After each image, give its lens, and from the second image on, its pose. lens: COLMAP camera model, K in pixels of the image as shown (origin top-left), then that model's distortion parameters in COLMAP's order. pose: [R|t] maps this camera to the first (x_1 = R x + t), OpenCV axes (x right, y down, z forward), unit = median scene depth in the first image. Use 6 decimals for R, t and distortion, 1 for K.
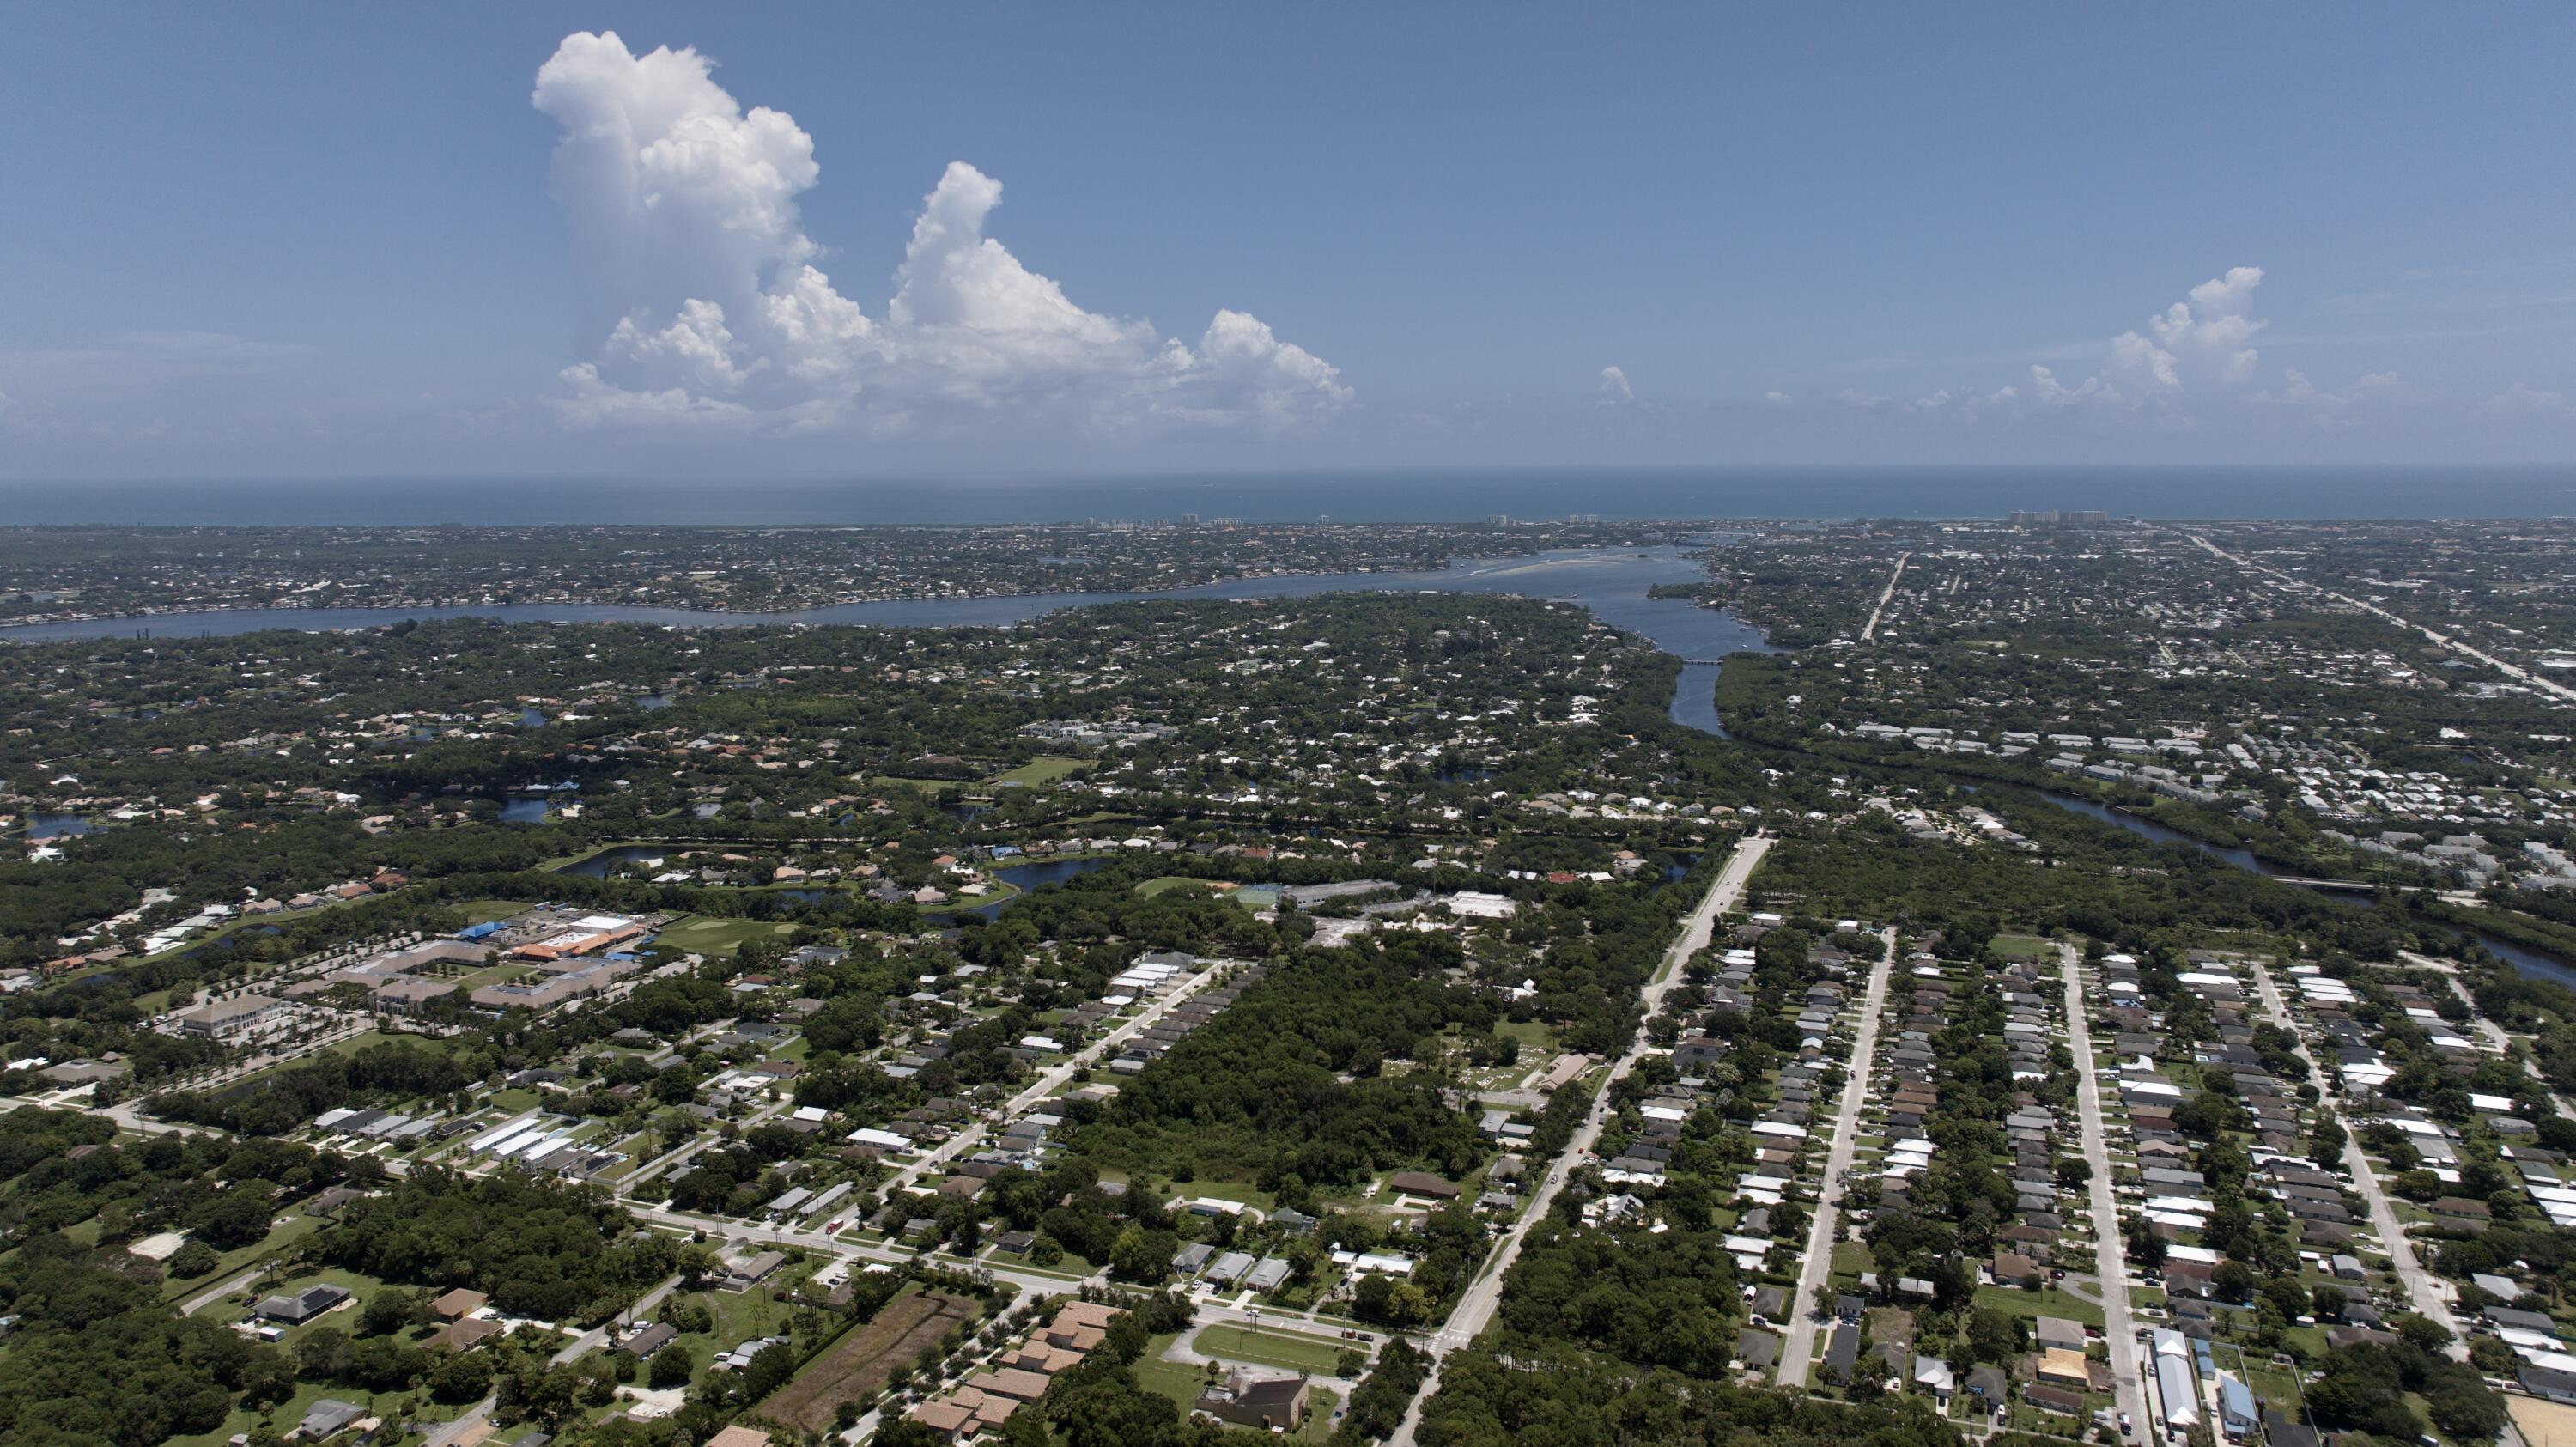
lens RADIAL K [[1801.1, 0, 1301.0], [0, 1801.1, 735.6], [0, 0, 1]] dist [-0.037185, 0.041089]
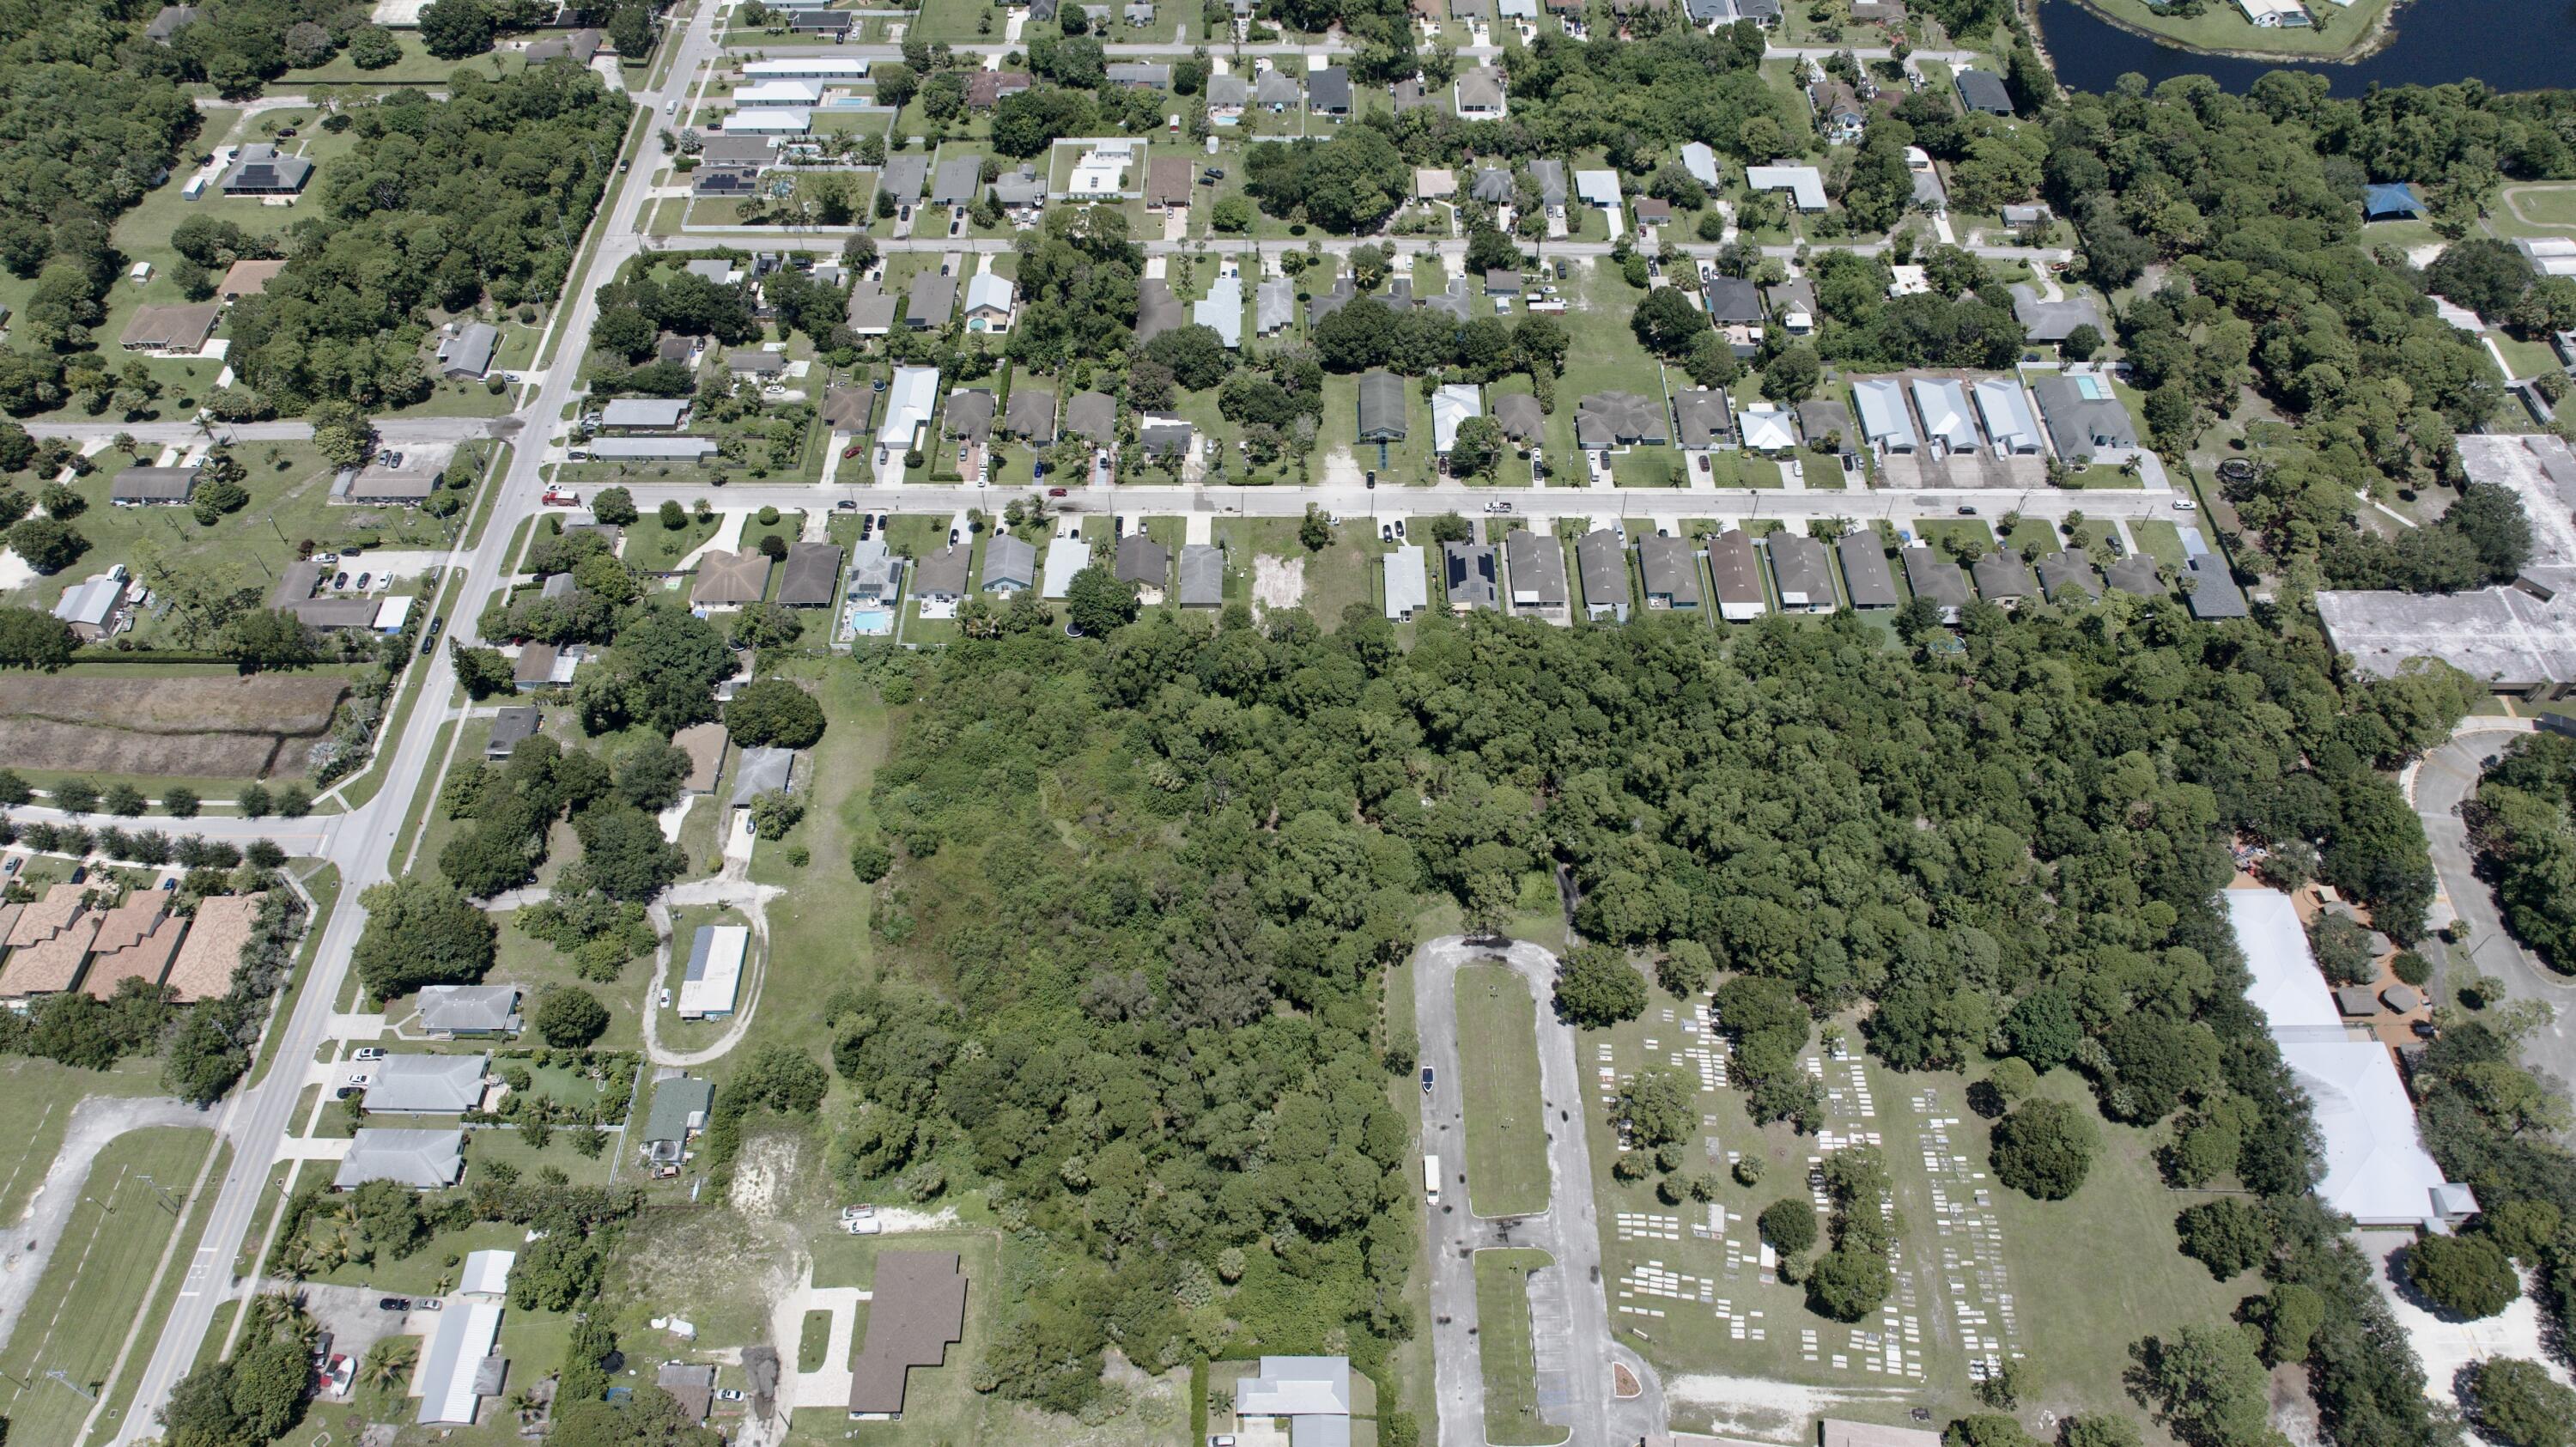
lens RADIAL K [[1801.1, 0, 1295.9], [0, 1801.1, 724.3], [0, 0, 1]] dist [-0.037185, 0.041089]
pose [[0.343810, 0.731225, -0.589155, 0.227814], [-0.143193, 0.660890, 0.736696, -0.154799], [0.928057, -0.168921, 0.331927, 0.901263]]
